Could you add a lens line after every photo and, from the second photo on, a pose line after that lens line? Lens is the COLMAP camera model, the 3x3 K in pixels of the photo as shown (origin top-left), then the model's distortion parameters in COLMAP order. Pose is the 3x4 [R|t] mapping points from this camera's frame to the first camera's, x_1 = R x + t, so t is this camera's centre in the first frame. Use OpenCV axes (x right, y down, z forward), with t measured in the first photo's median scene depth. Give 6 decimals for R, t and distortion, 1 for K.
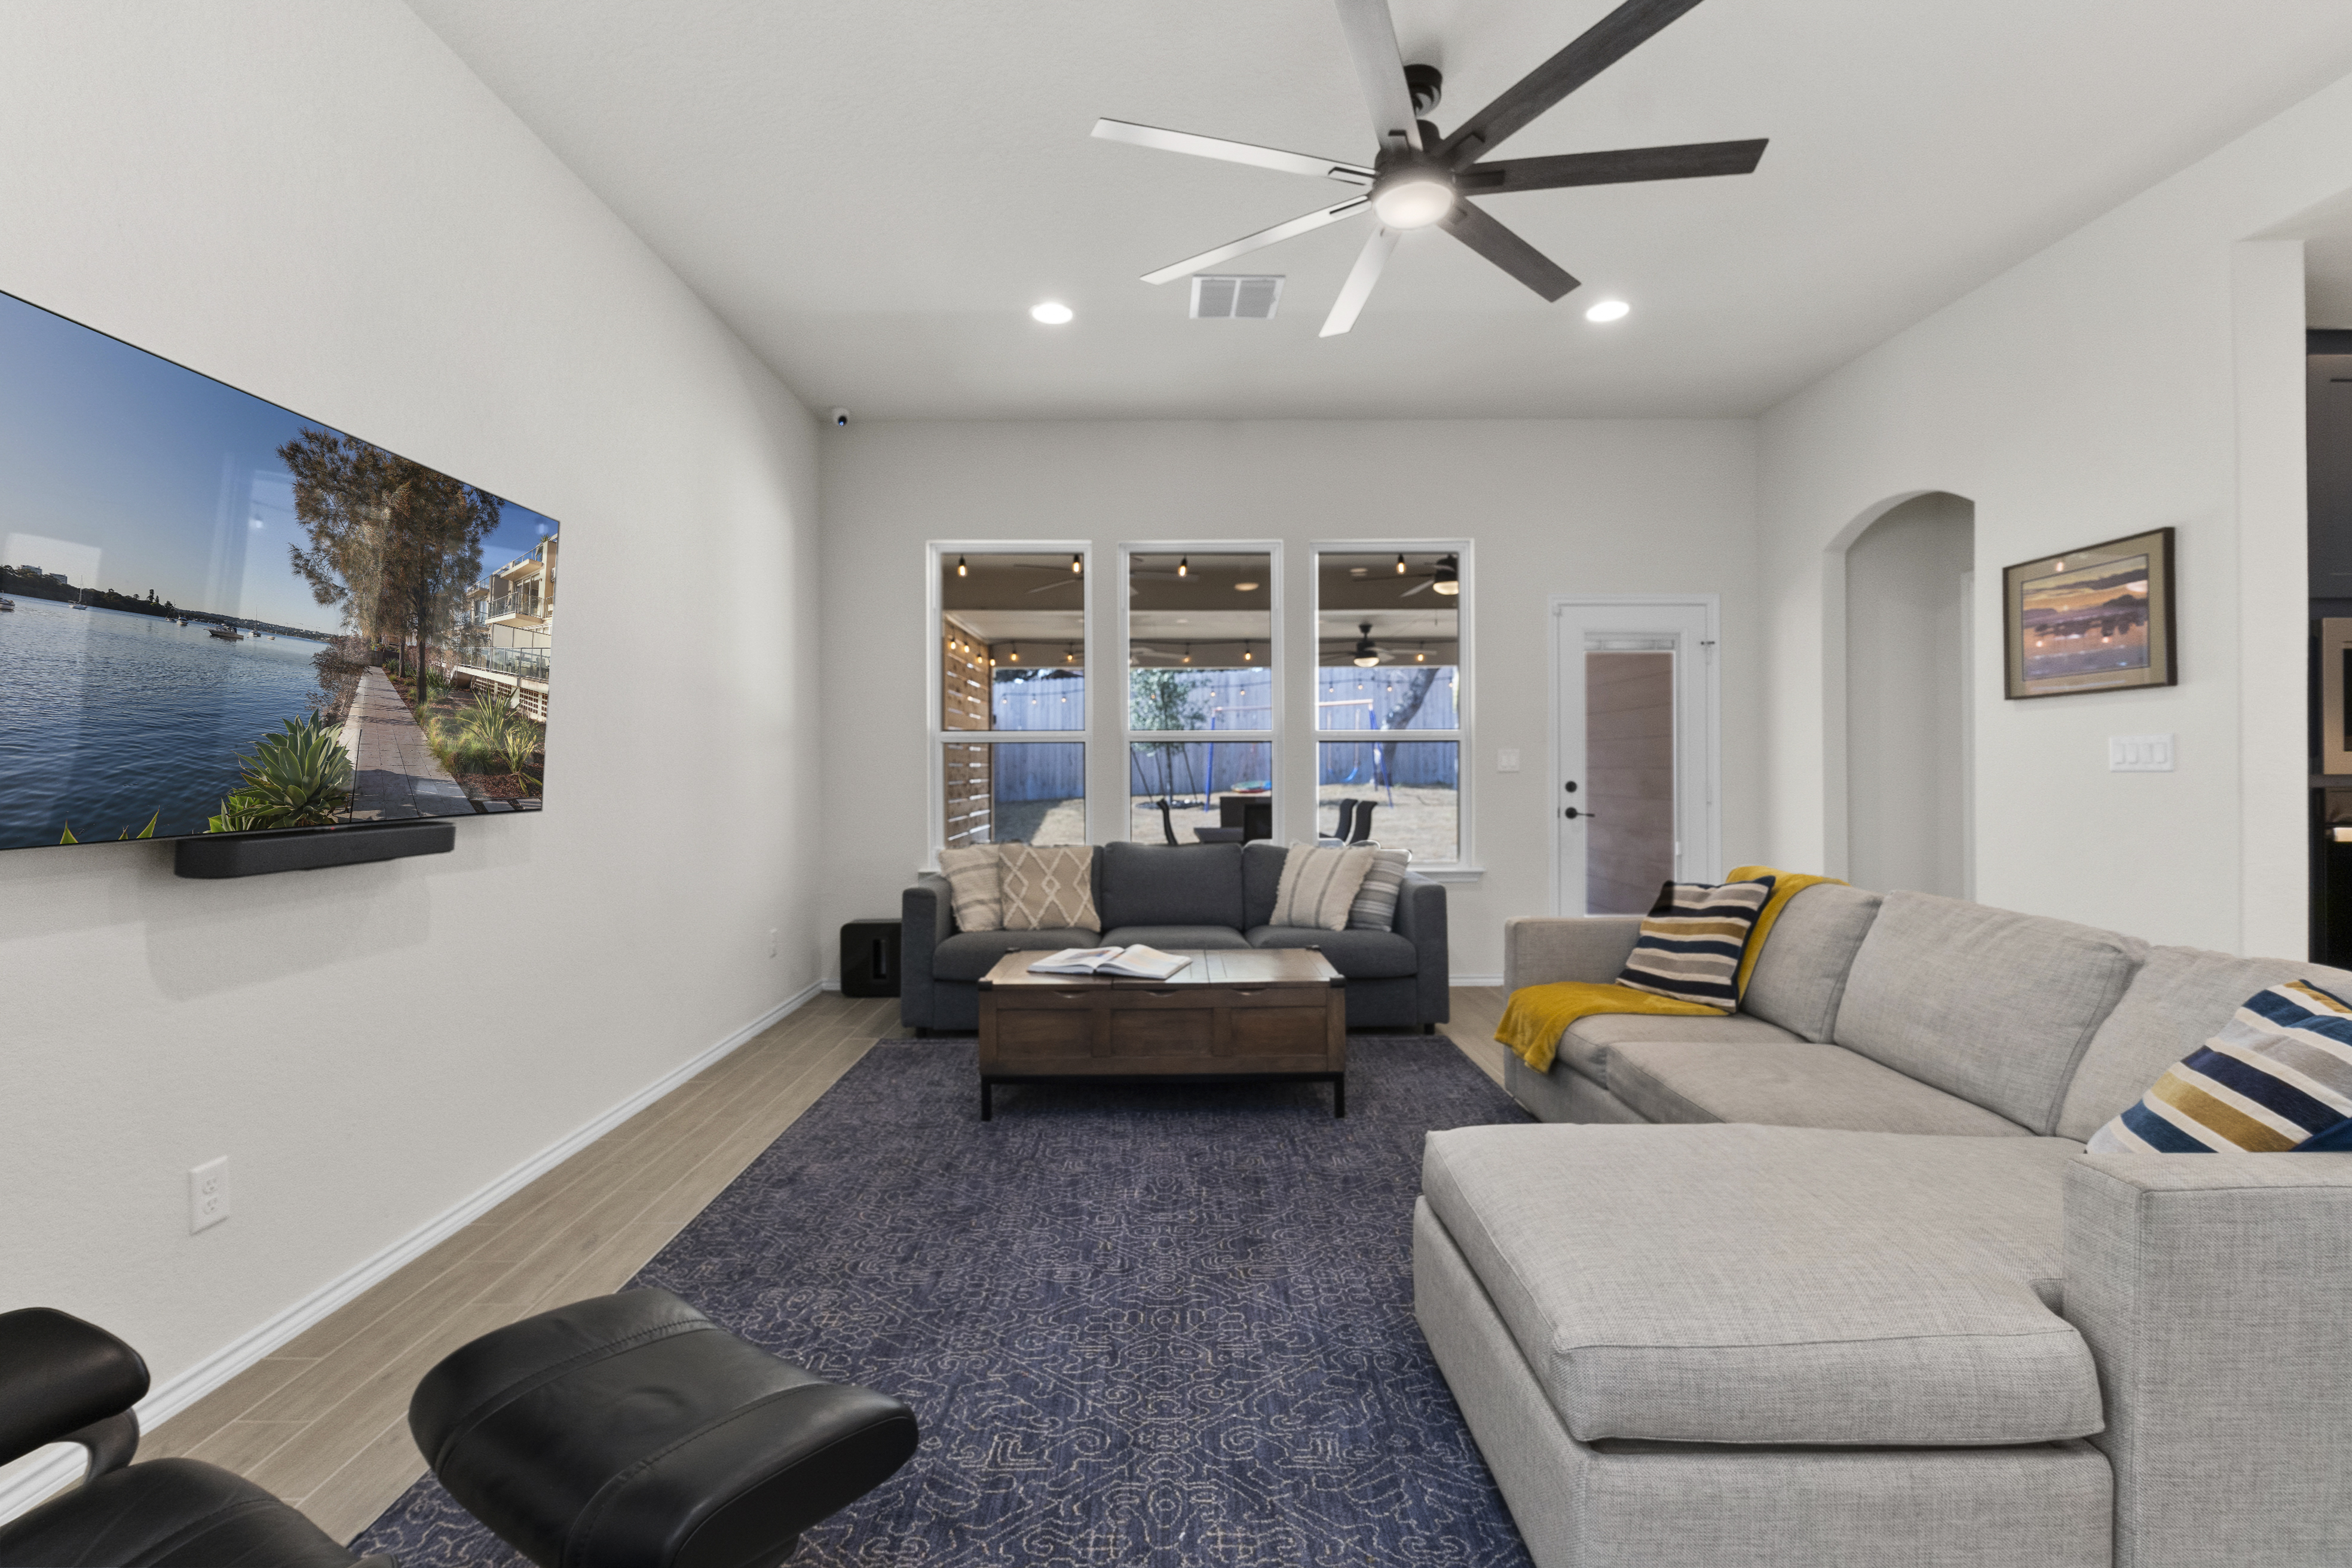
lens RADIAL K [[1022.5, 0, 1164.2], [0, 1022.5, 766.7], [0, 0, 1]] dist [-0.012237, 0.002790]
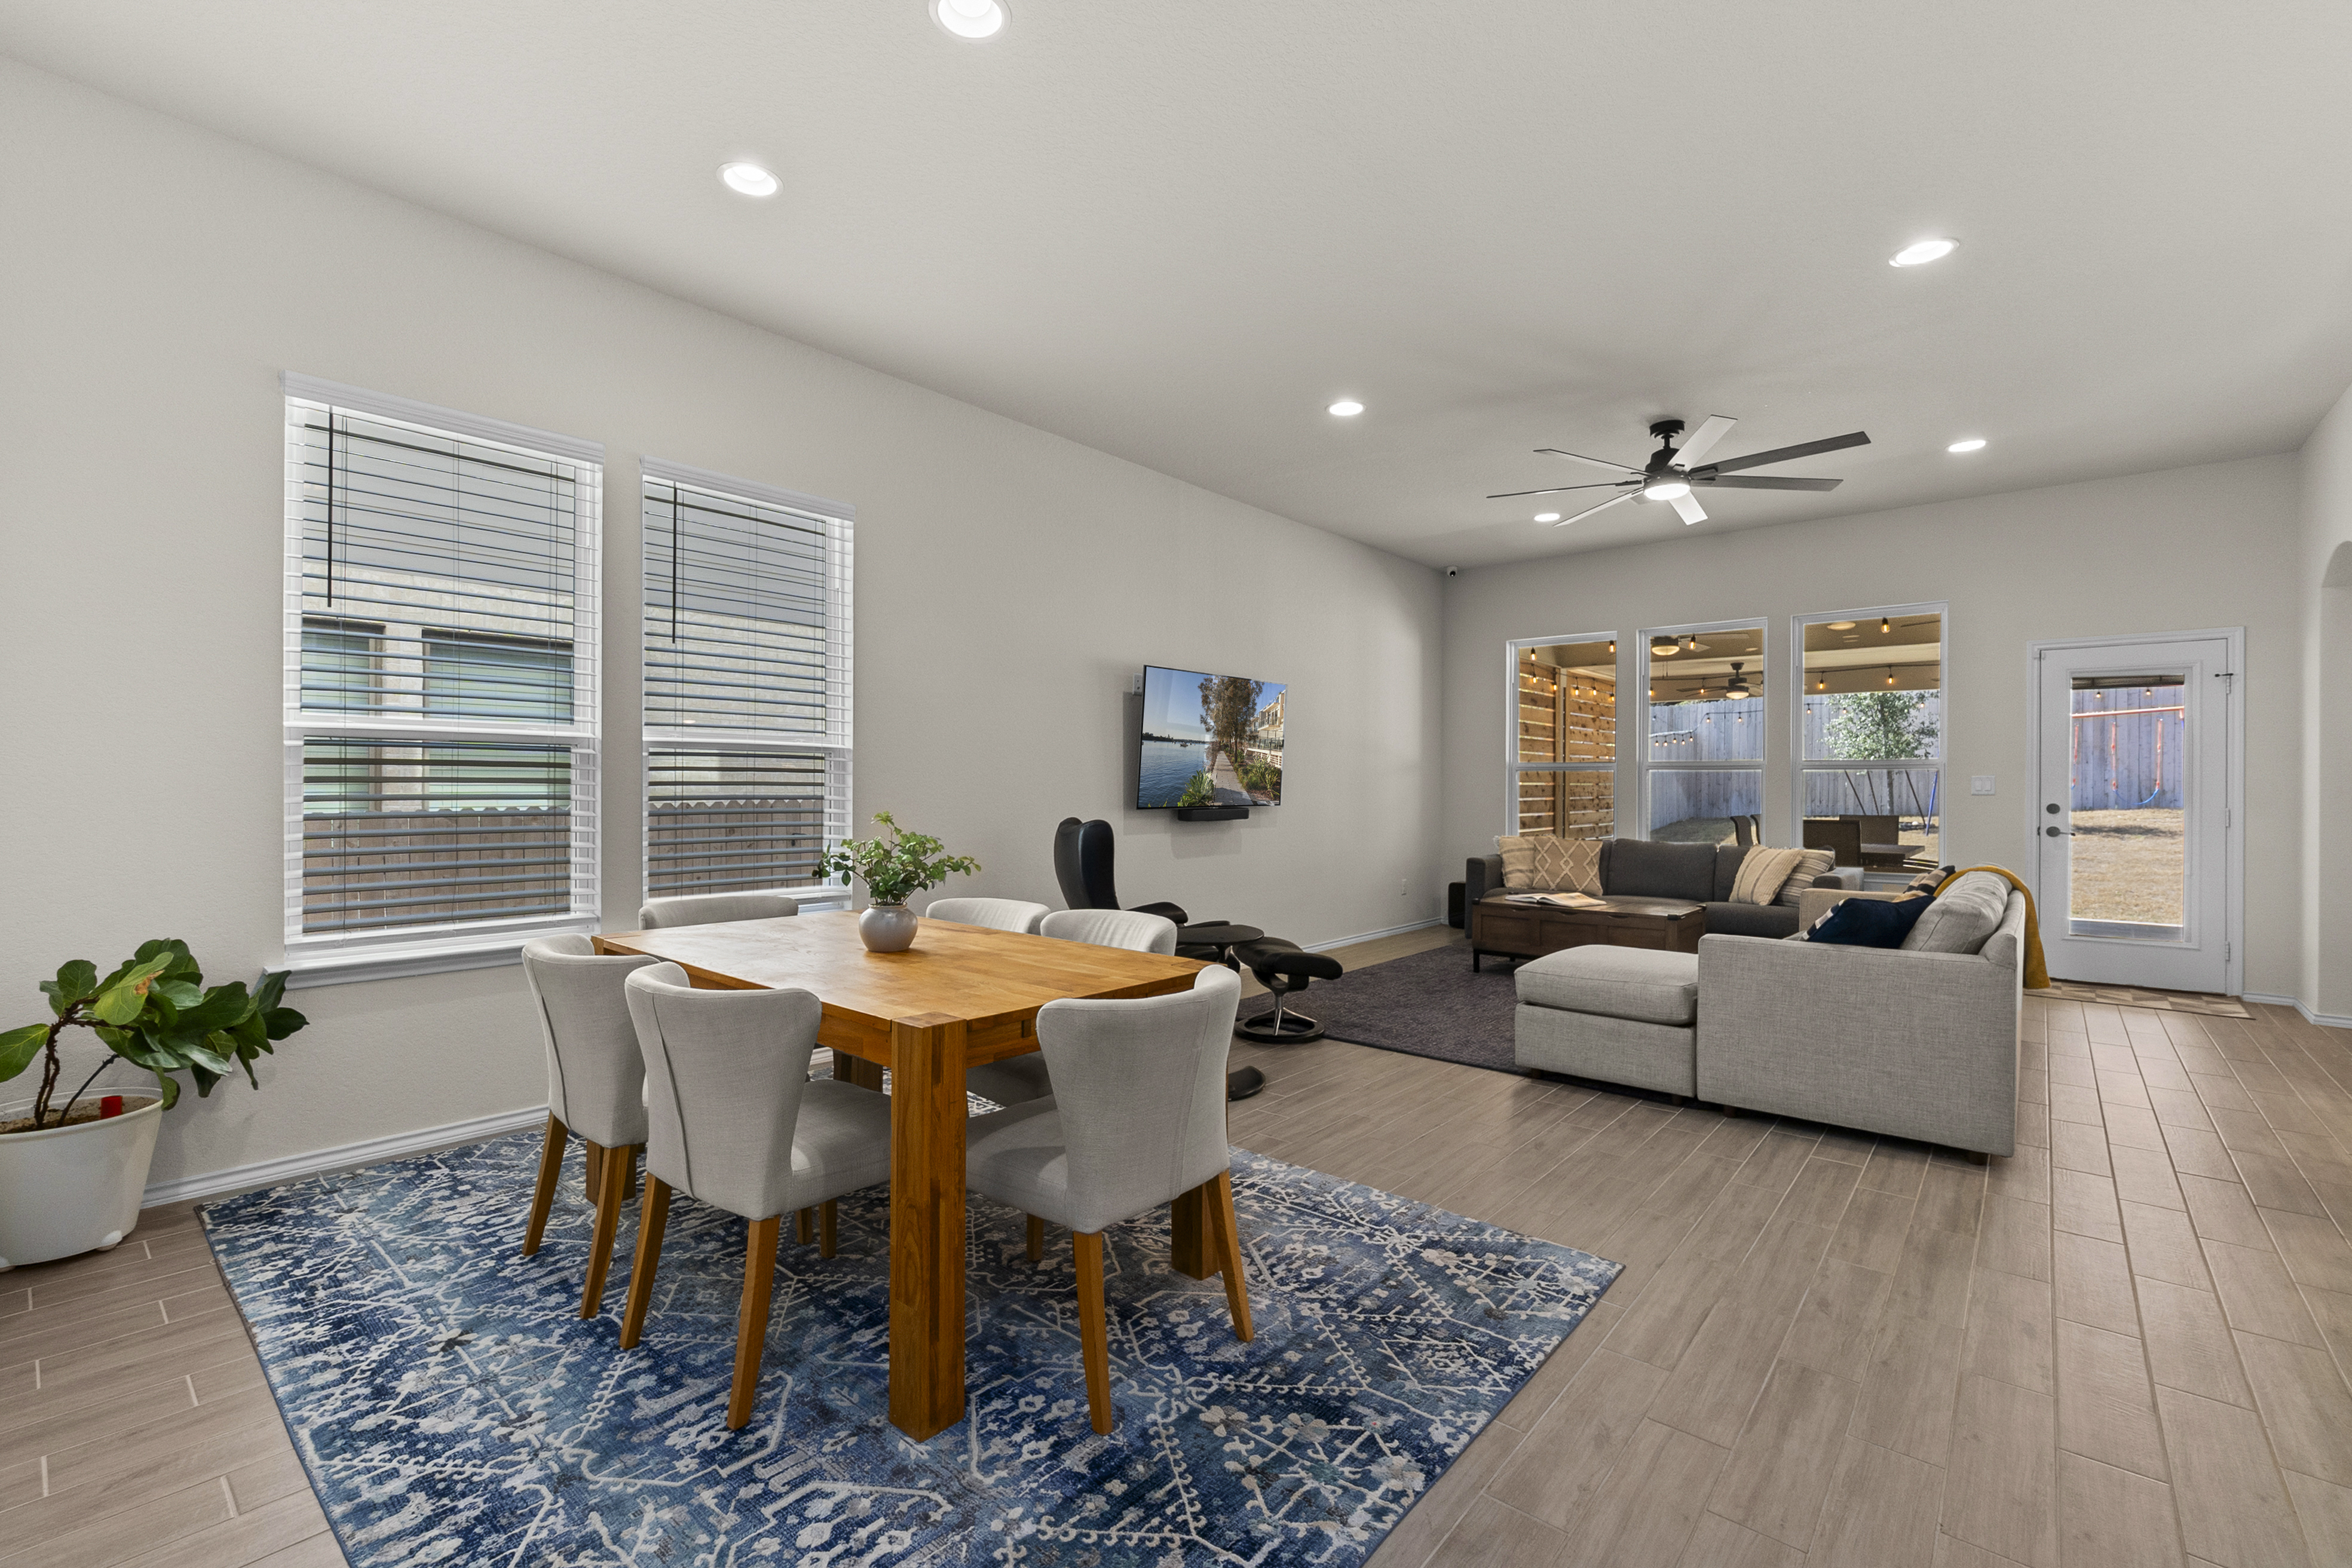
lens RADIAL K [[1022.5, 0, 1163.2], [0, 1022.5, 786.8], [0, 0, 1]] dist [-0.012237, 0.002790]
pose [[0.754787, 0.009751, -0.655898, 0.760211], [-0.006411, 0.999951, 0.007487, -0.015033], [0.655939, -0.001446, 0.754813, -0.991918]]
